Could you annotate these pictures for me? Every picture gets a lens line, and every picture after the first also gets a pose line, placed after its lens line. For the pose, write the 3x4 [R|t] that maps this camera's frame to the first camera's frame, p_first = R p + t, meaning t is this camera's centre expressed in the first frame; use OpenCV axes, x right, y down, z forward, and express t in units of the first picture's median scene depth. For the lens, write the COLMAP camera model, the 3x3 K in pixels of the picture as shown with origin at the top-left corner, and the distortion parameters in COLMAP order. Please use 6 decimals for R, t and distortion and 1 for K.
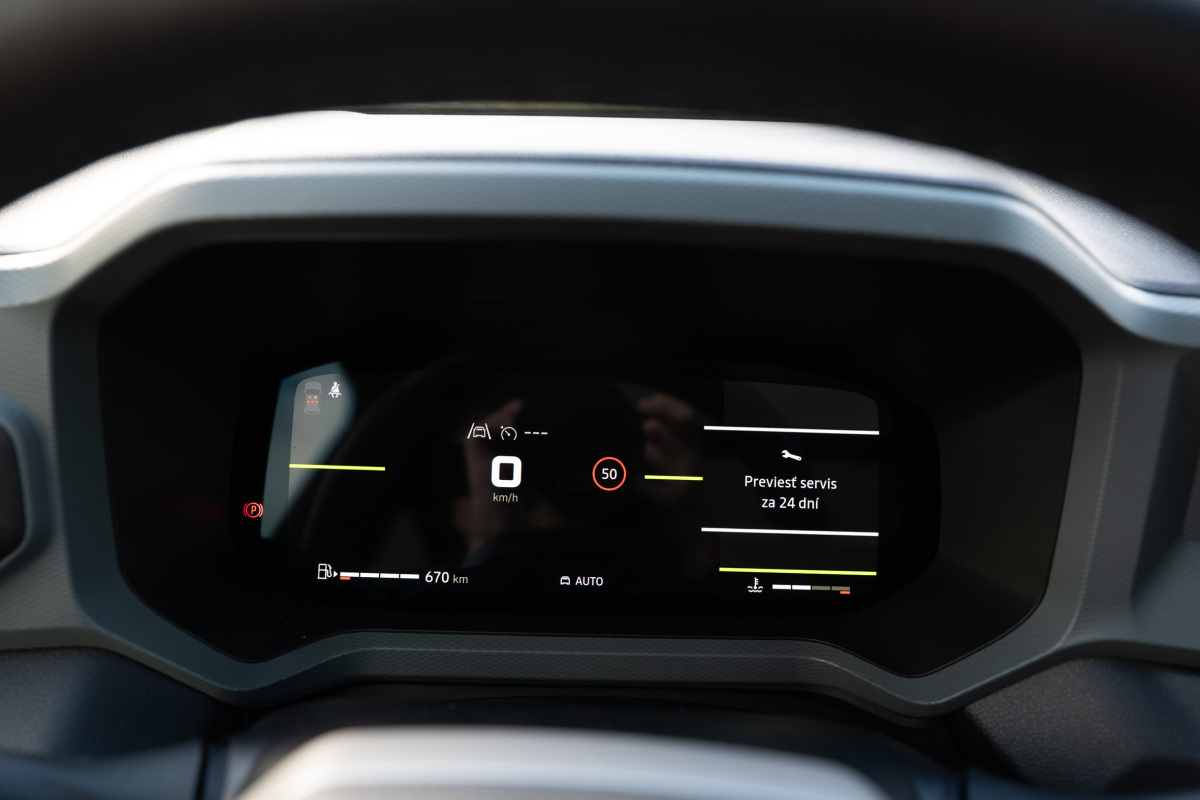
lens RADIAL K [[1024.0, 0, 593.7], [0, 1024.0, 402.8], [0, 0, 1]] dist [-0.019880, -0.002216]
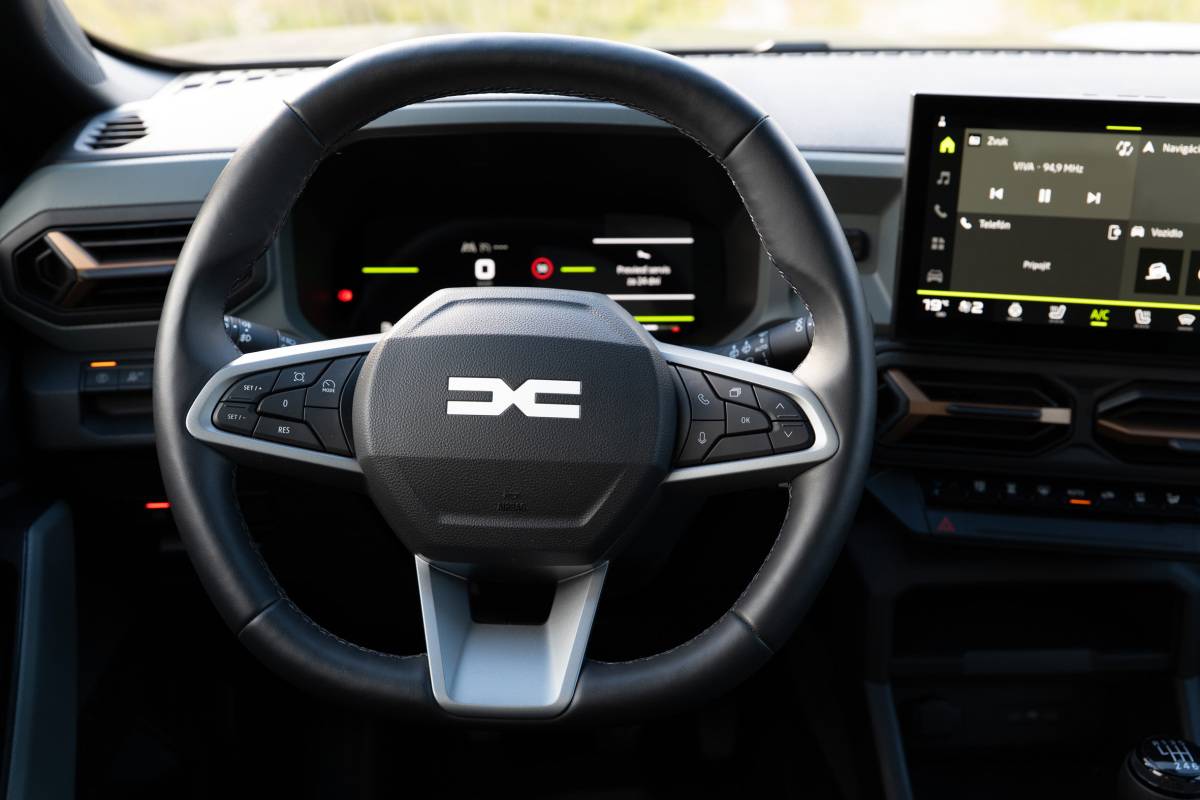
lens RADIAL K [[1341.2, 0, 601.6], [0, 1341.2, 397.7], [0, 0, 1]] dist [0.007741, 0.000000]
pose [[0.998843, -0.039384, 0.027602, 0.045103], [0.038608, 0.998859, 0.028092, 0.233856], [-0.028677, -0.026993, 0.999224, -1.359636]]
